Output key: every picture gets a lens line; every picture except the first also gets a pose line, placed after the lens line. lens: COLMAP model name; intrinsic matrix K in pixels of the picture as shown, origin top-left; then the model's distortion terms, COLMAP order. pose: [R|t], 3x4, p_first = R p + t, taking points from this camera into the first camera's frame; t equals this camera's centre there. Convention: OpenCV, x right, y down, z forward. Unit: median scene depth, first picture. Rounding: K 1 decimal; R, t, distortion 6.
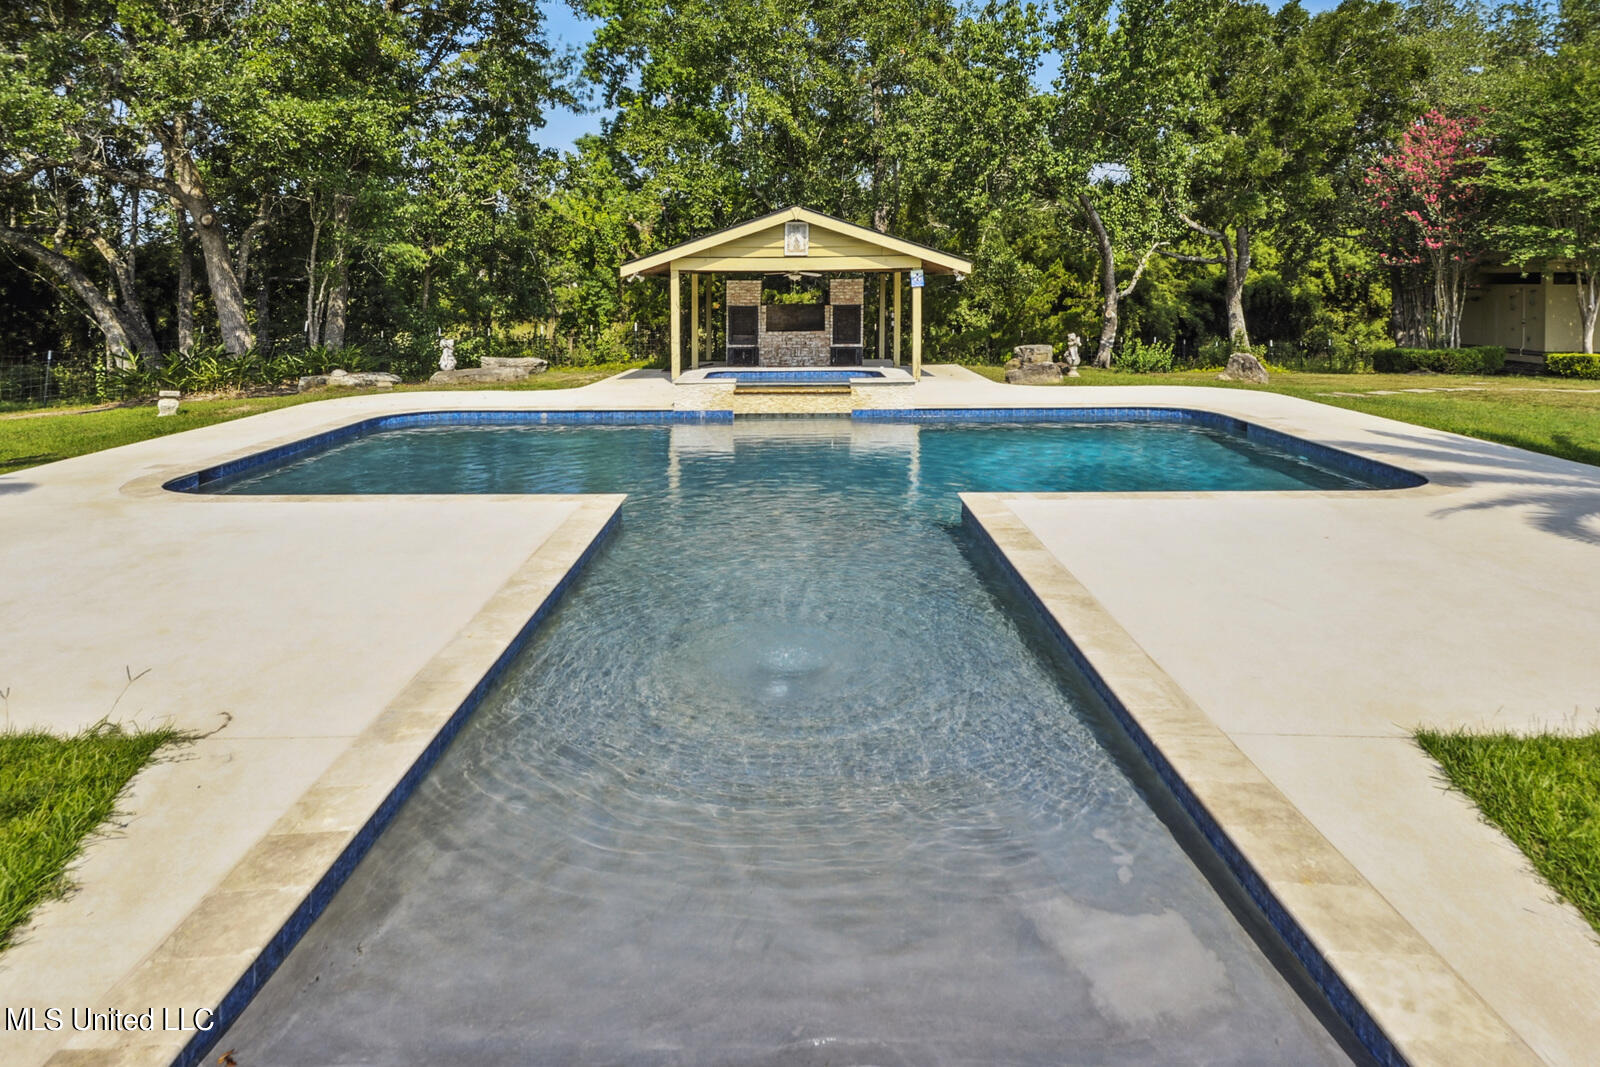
lens RADIAL K [[750.5, 0, 803.7], [0, 750.5, 543.4], [0, 0, 1]] dist [0.000262, -0.000189]
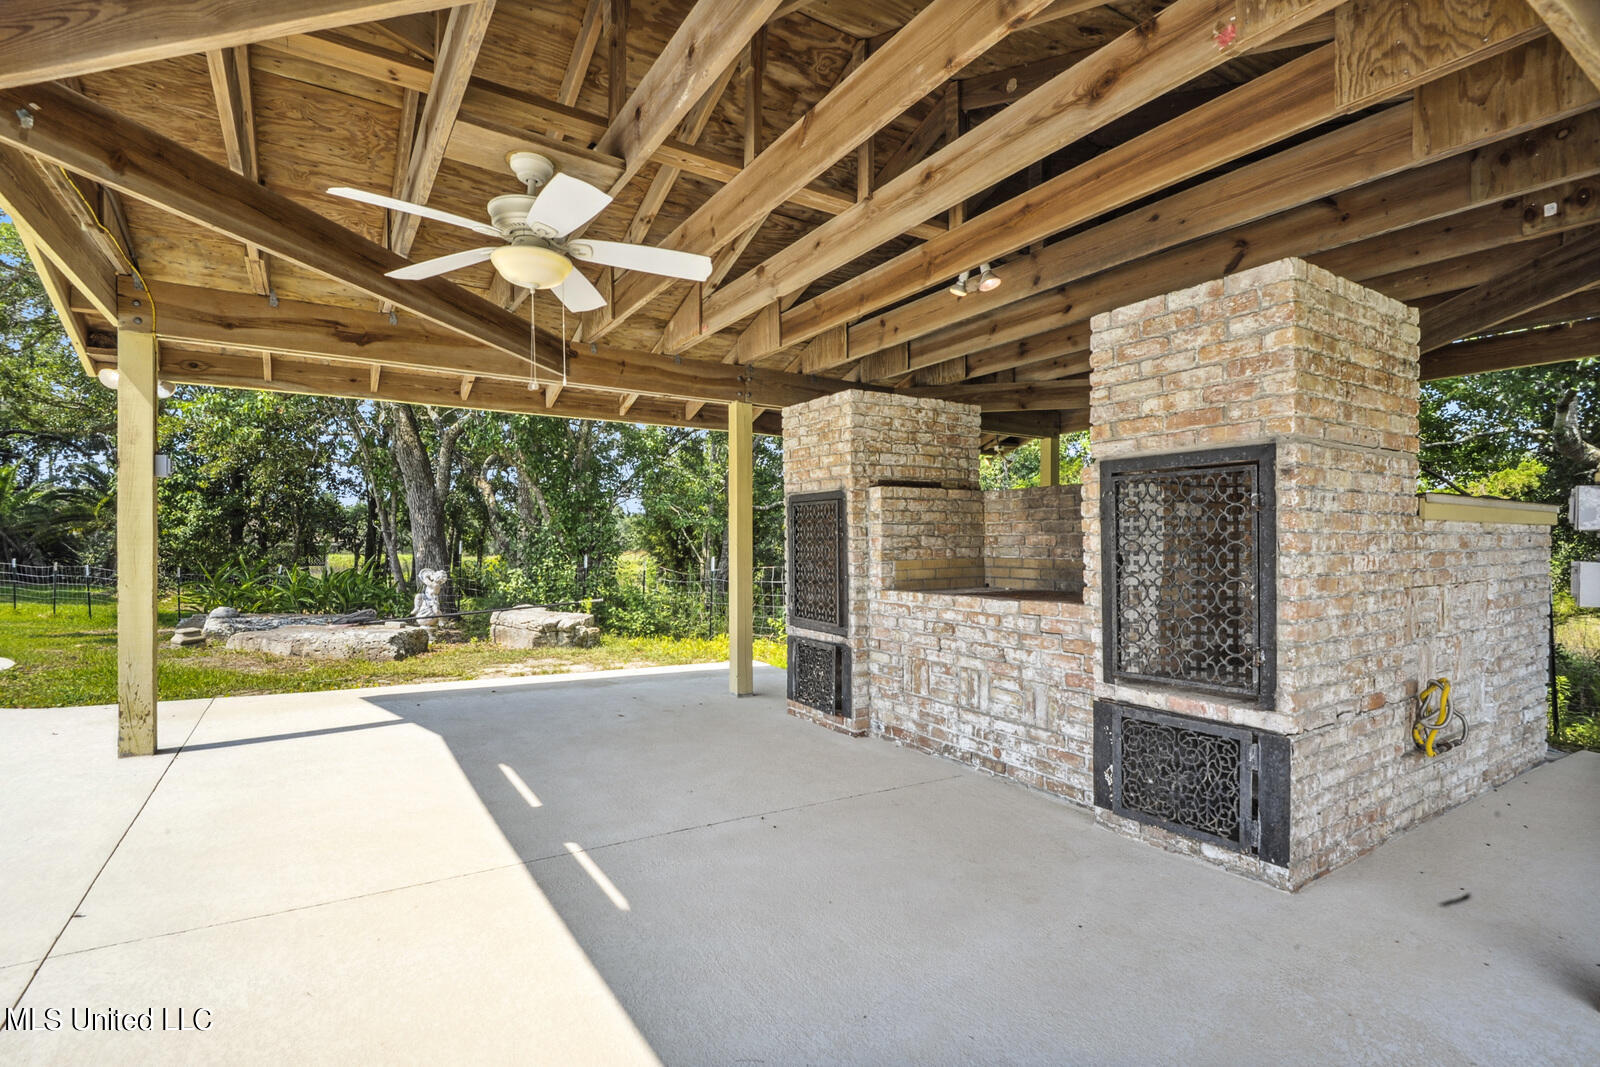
lens RADIAL K [[750.5, 0, 803.7], [0, 750.5, 543.4], [0, 0, 1]] dist [0.000262, -0.000189]
pose [[0.534770, 0.005432, -0.844980, 0.144984], [-0.279224, 0.944942, -0.170640, -0.251858], [0.797531, 0.327192, 0.506843, 0.865718]]
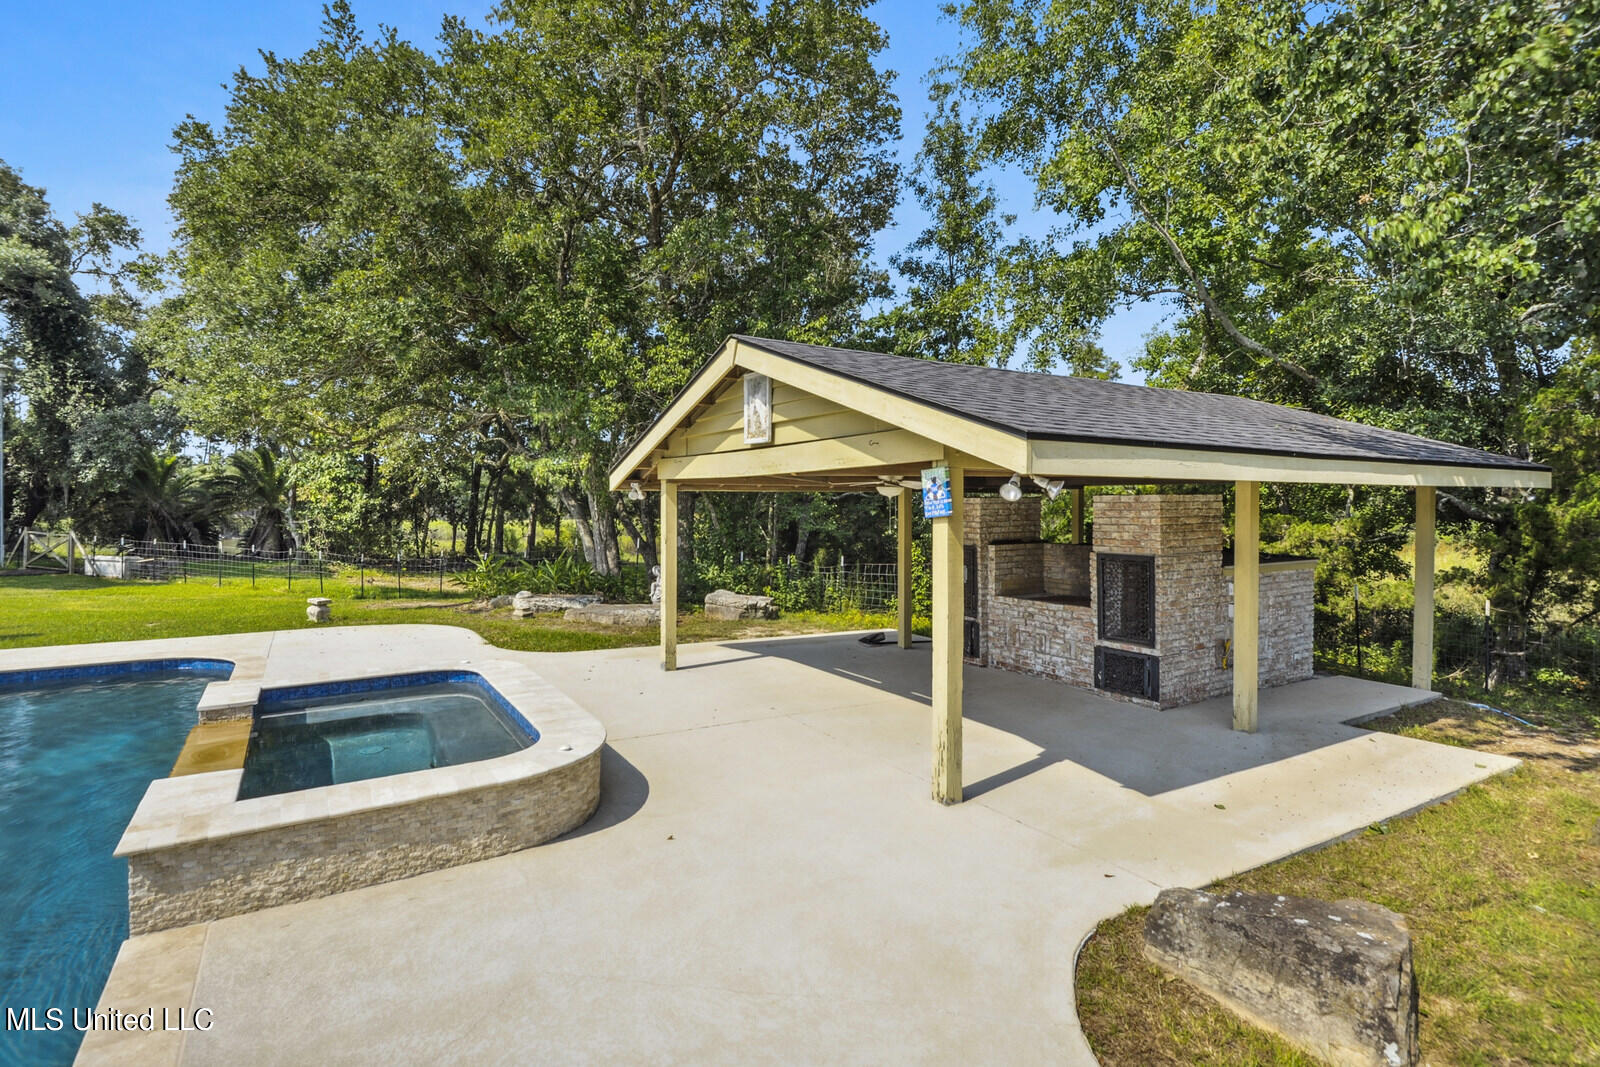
lens RADIAL K [[804.7, 0, 792.8], [0, 804.7, 501.5], [0, 0, 1]] dist [0.000234, -0.000017]
pose [[0.510909, 0.006184, -0.859612, 0.344129], [-0.285573, 0.944405, -0.162936, -0.219587], [0.810814, 0.328727, 0.484271, 0.625445]]
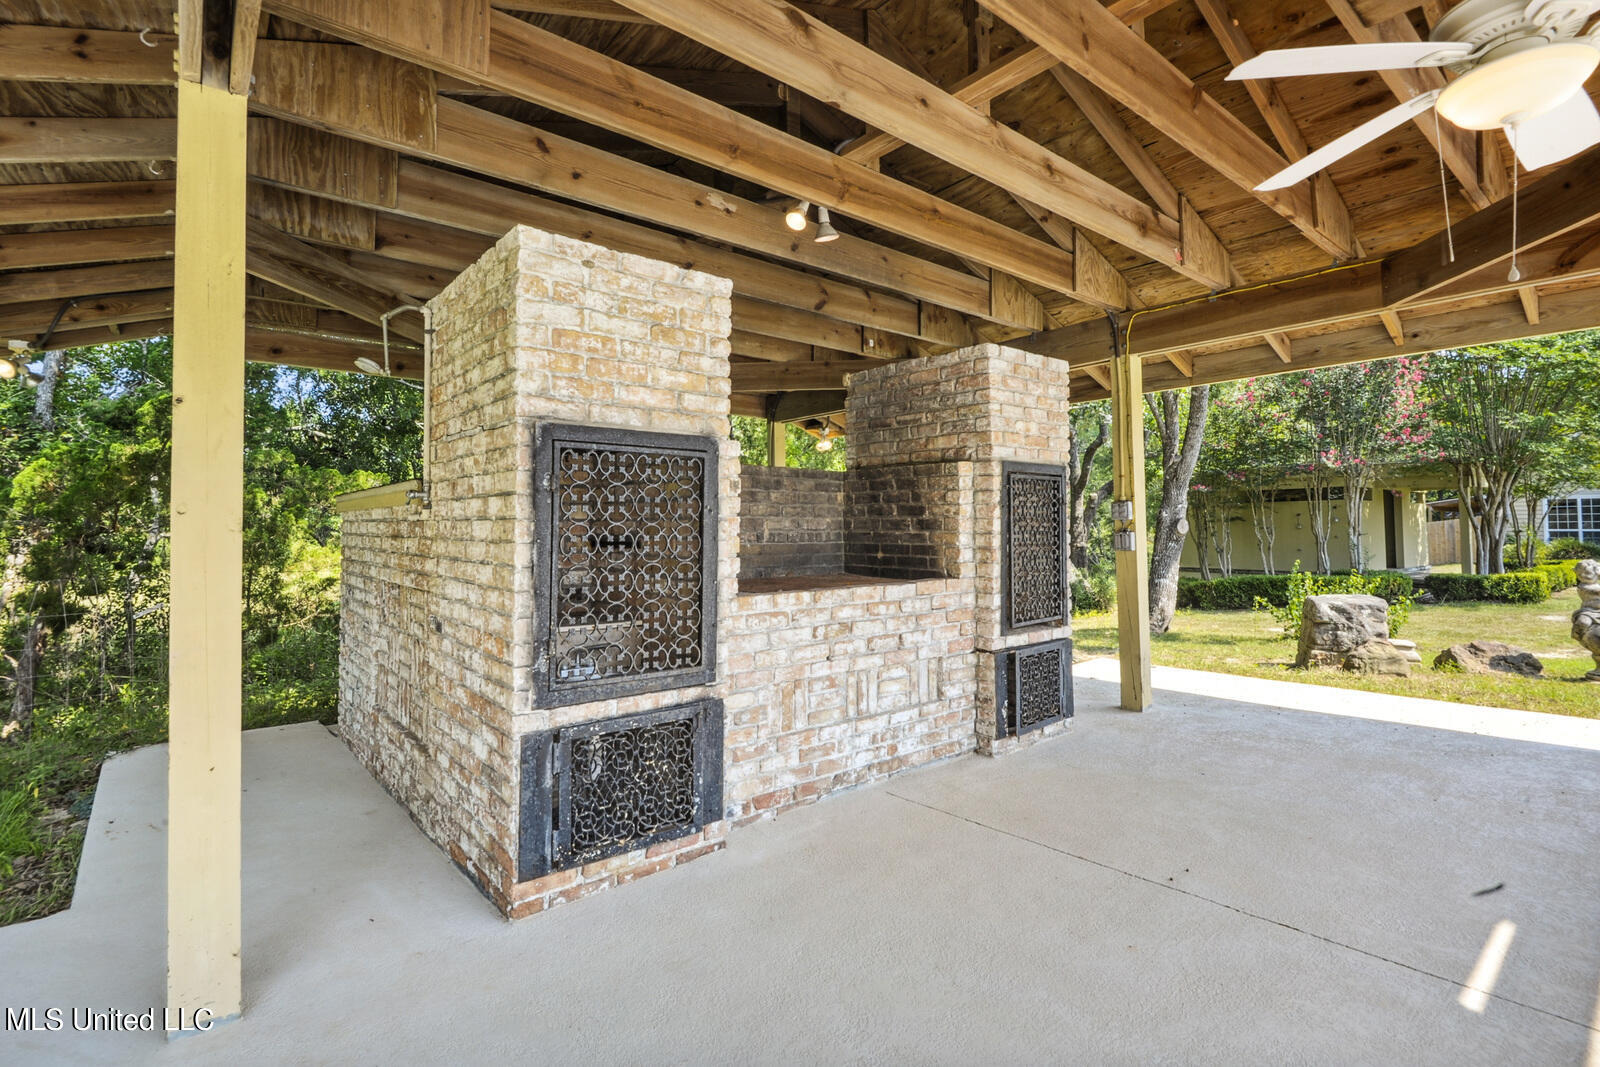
lens RADIAL K [[758.5, 0, 798.5], [0, 758.5, 506.8], [0, 0, 1]] dist [0.034508, -0.000127]
pose [[0.768057, 0.018878, 0.640103, -0.139760], [0.217719, 0.932325, -0.288735, -0.254494], [-0.602235, 0.361128, 0.711969, 0.883653]]
